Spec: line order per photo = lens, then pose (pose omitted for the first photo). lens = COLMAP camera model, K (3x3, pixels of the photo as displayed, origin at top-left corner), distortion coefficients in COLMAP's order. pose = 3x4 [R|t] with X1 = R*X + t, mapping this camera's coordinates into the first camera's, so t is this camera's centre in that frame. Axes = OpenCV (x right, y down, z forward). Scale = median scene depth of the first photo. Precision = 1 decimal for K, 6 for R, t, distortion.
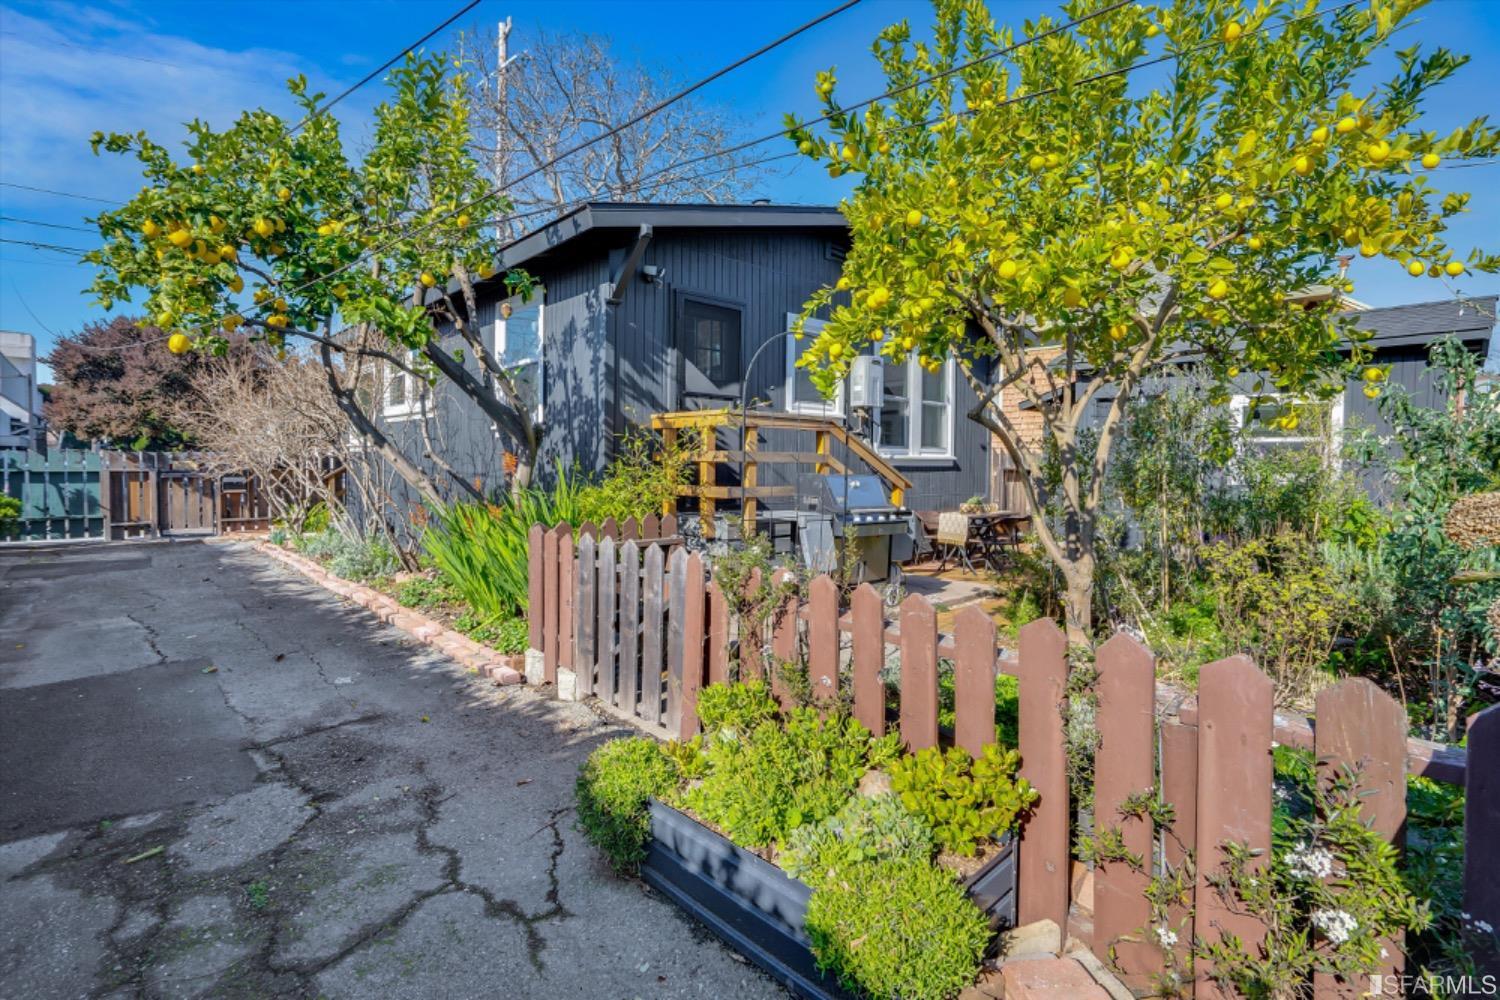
lens RADIAL K [[711.0, 0, 748.4], [0, 711.0, 491.3], [0, 0, 1]] dist [-0.052149, 0.016043]
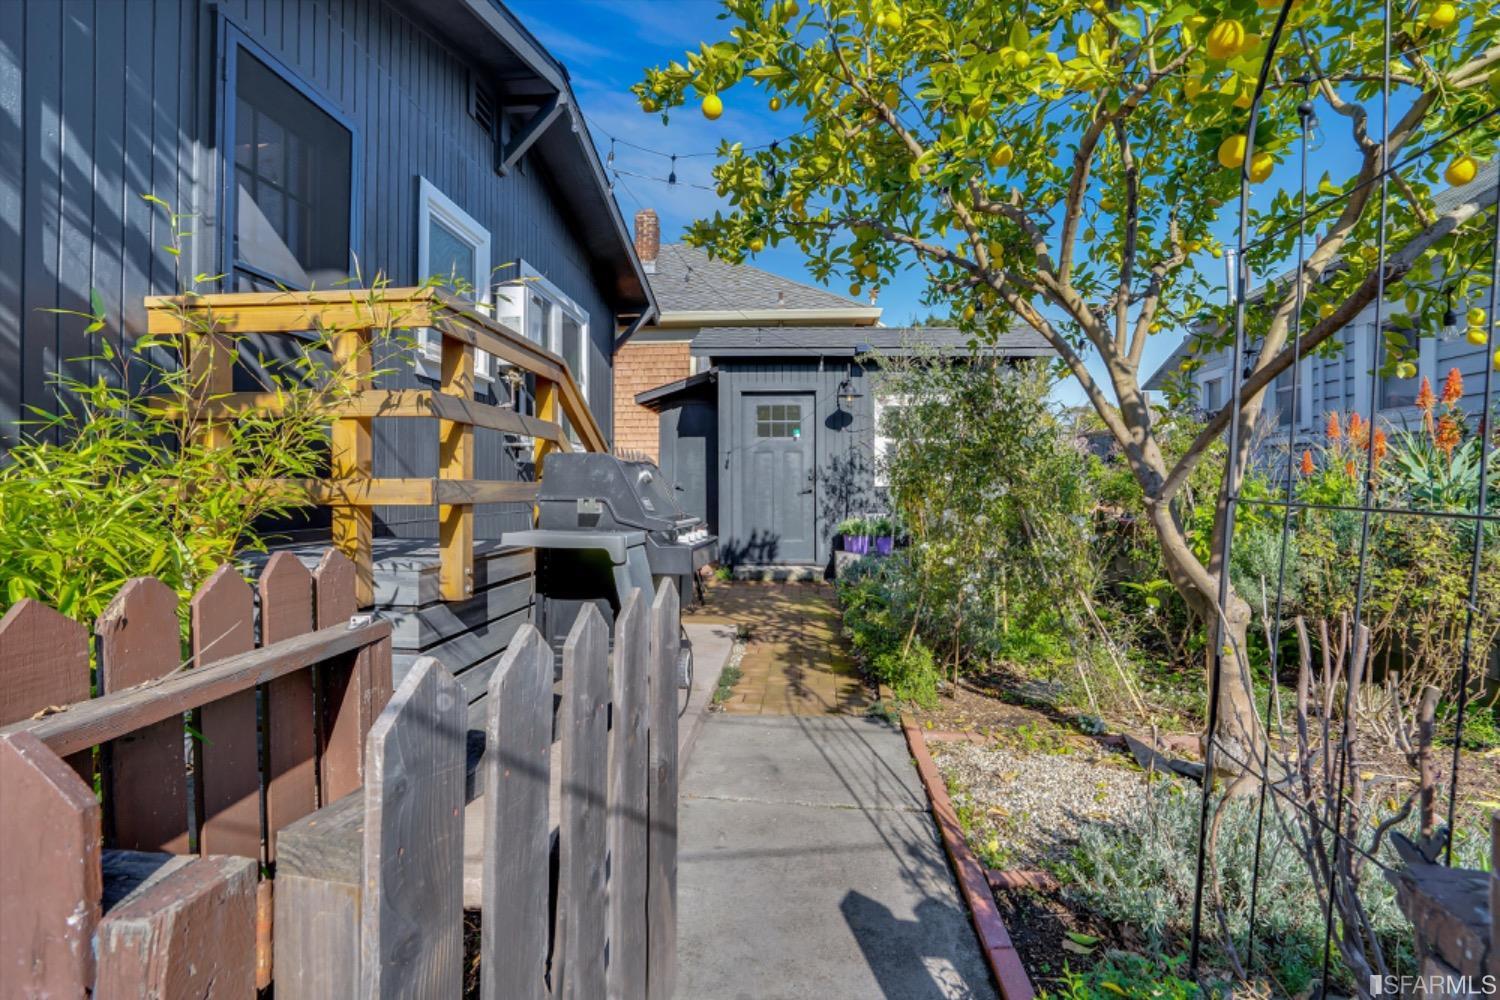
lens RADIAL K [[711.0, 0, 749.6], [0, 711.0, 498.0], [0, 0, 1]] dist [-0.052149, 0.016043]
pose [[0.755644, -0.017820, 0.654740, -0.135150], [0.030311, 0.999510, -0.007779, 0.013104], [-0.654280, 0.025724, 0.755815, 0.511953]]
